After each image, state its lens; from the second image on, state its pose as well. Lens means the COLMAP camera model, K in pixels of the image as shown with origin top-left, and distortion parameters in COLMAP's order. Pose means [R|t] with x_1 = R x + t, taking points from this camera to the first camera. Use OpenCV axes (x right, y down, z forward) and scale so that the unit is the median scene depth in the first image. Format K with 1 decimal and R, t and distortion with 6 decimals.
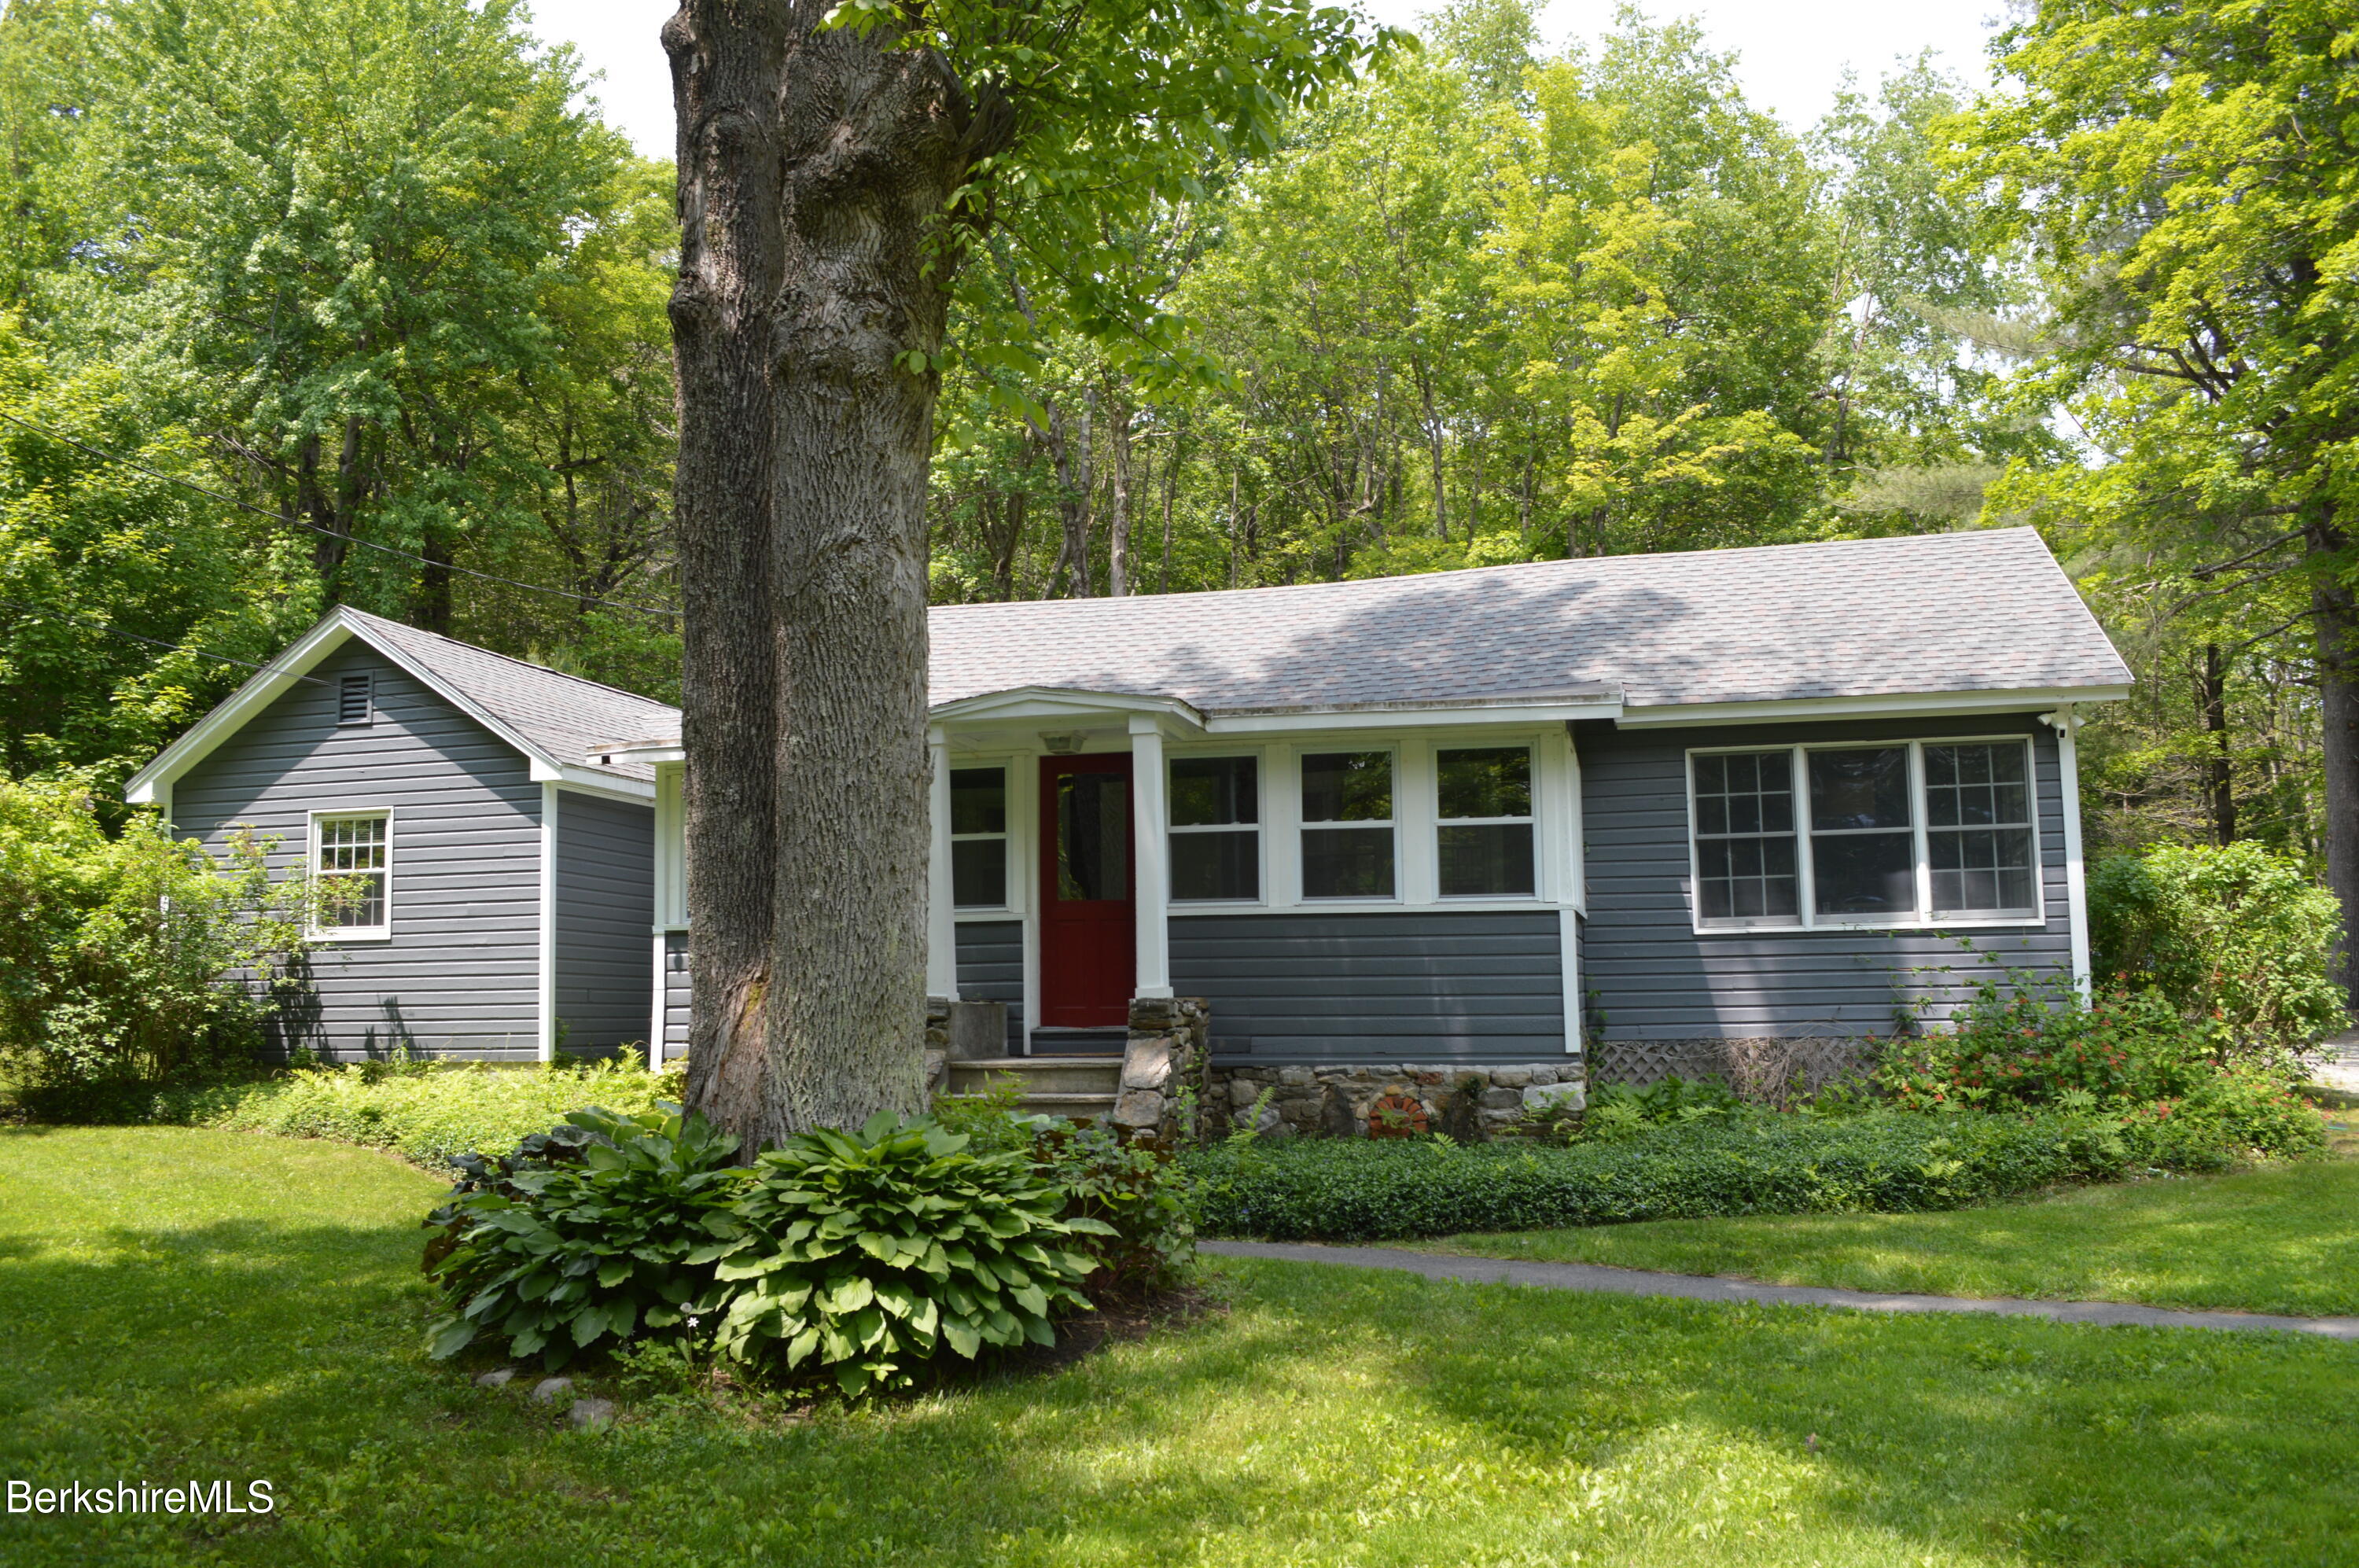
lens RADIAL K [[1886.7, 0, 1167.7], [0, 1886.7, 794.4], [0, 0, 1]] dist [-0.085506, 0.014757]
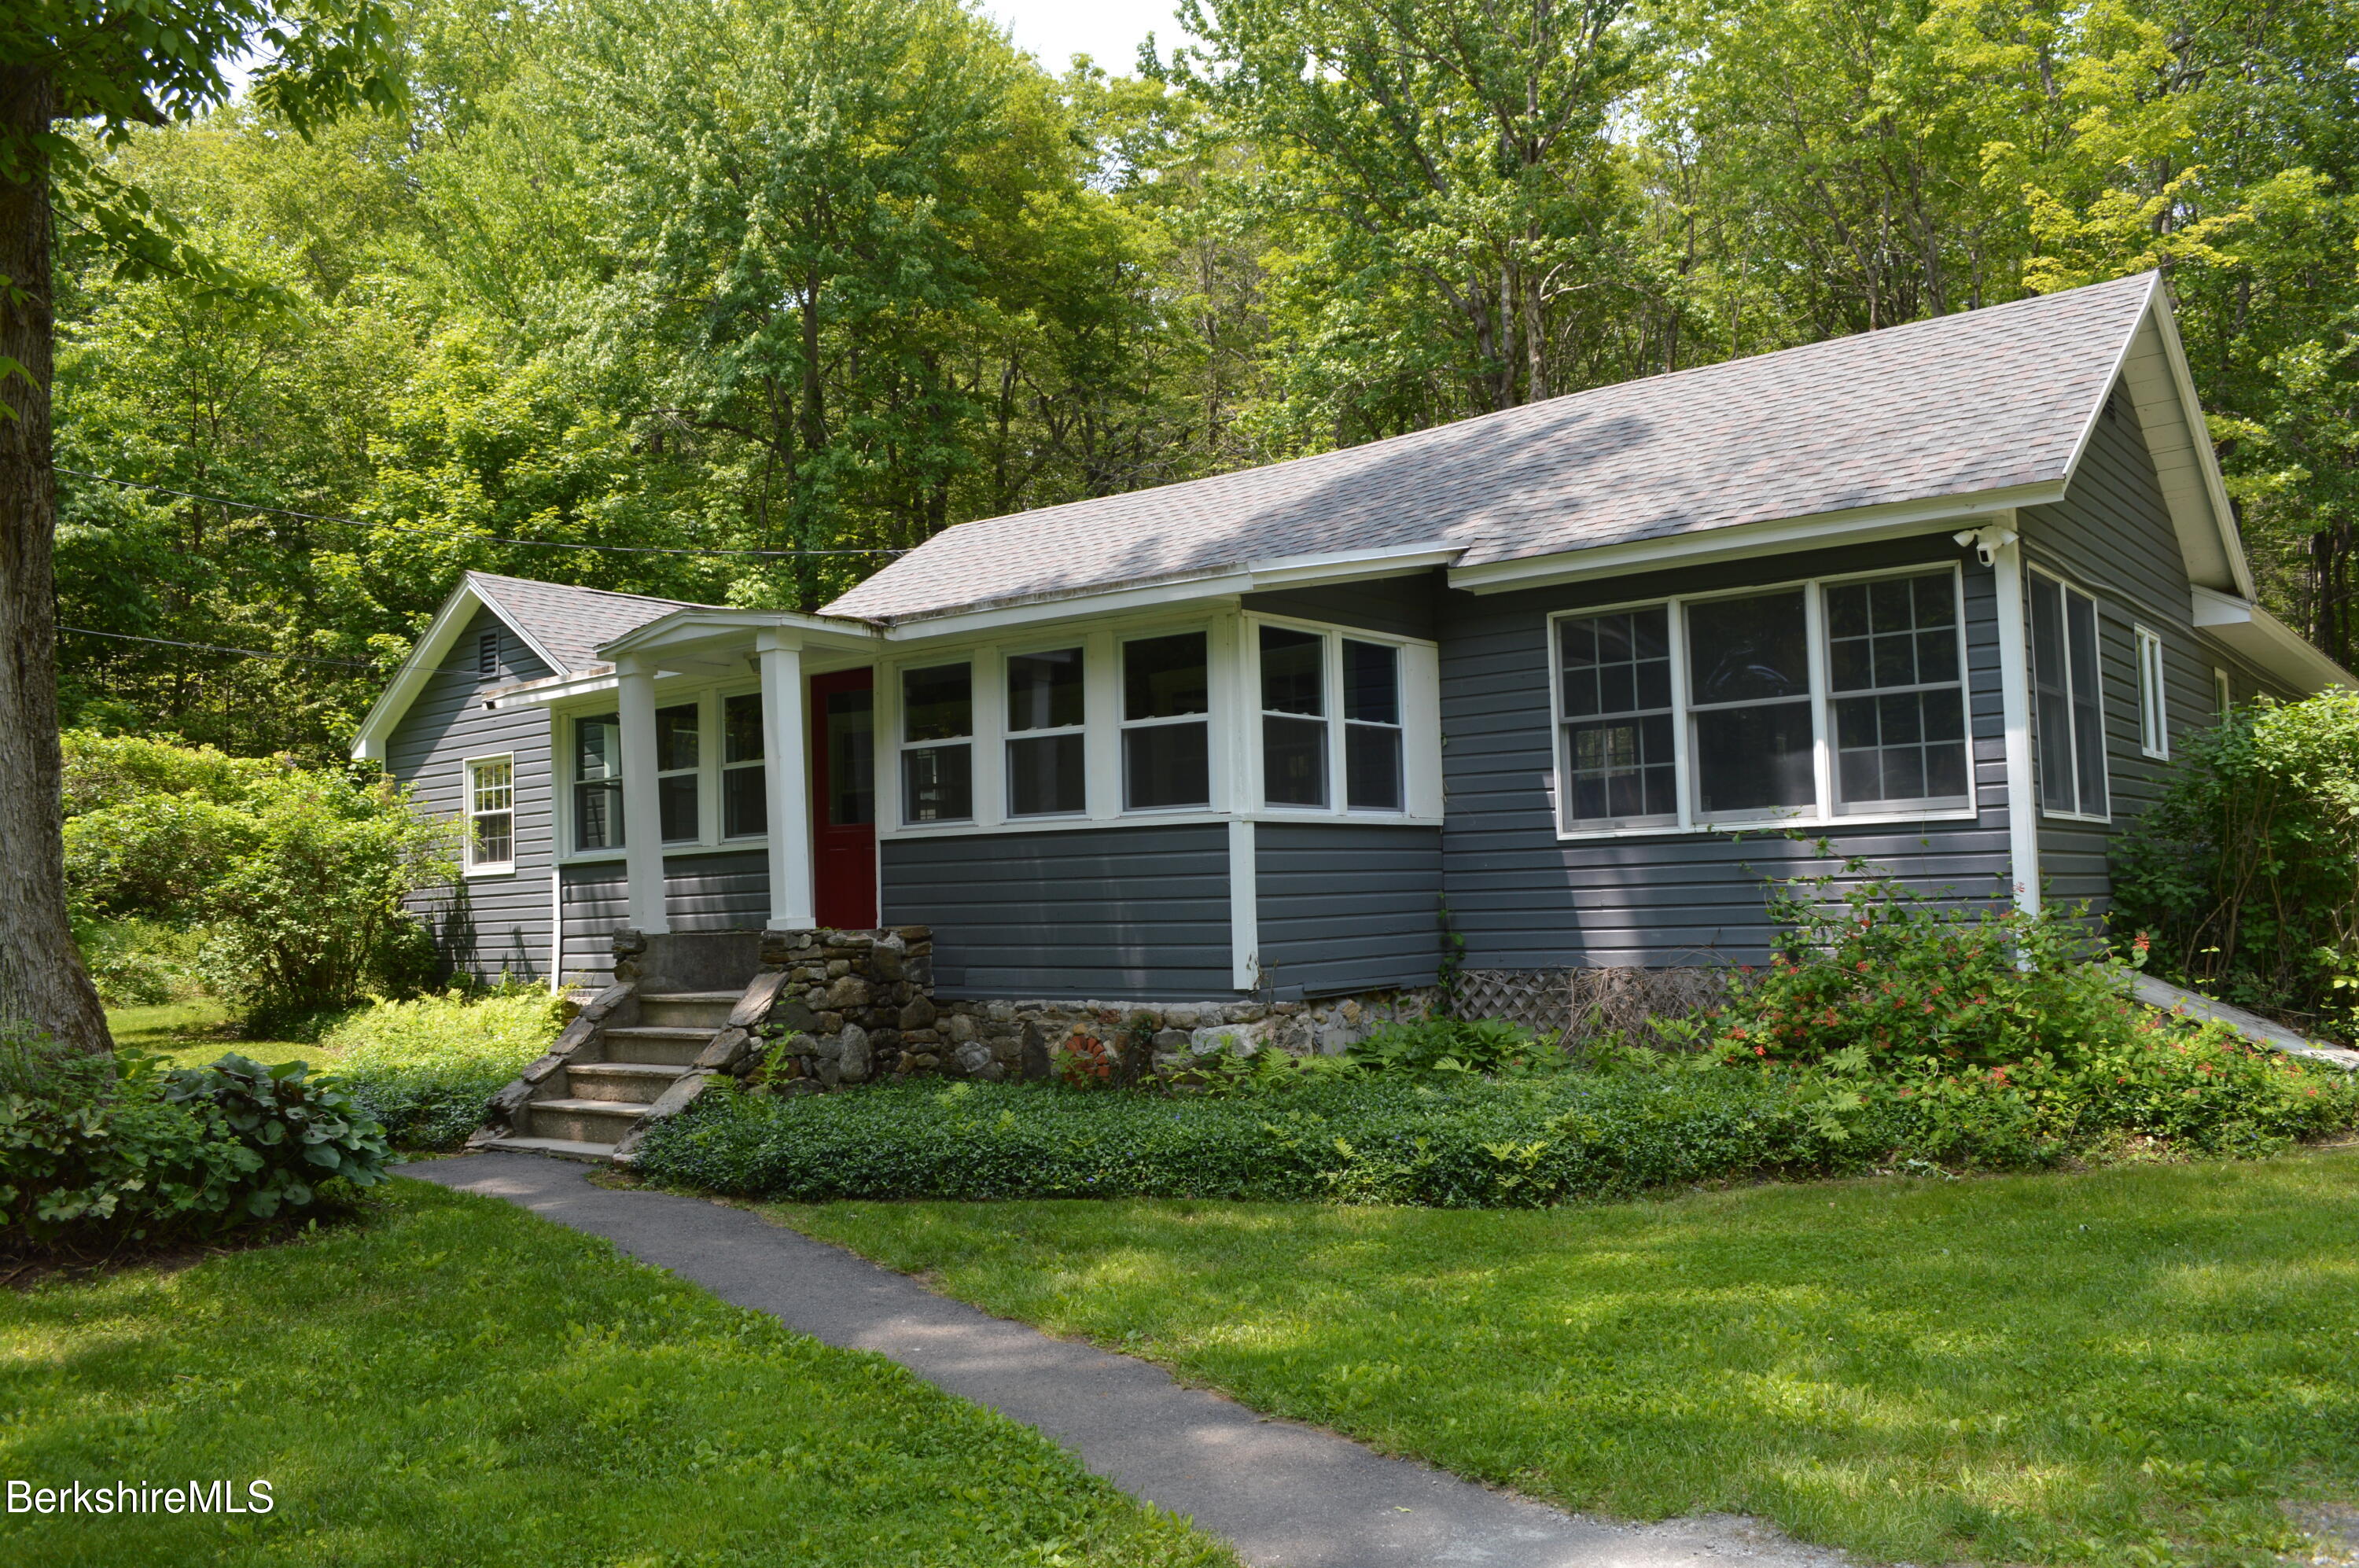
lens RADIAL K [[1886.7, 0, 1167.7], [0, 1886.7, 794.4], [0, 0, 1]] dist [-0.085506, 0.014757]
pose [[0.907153, -0.037677, -0.419111, 0.487542], [0.061382, 0.997178, 0.043217, 0.009328], [0.416300, -0.064931, 0.906906, 0.194270]]
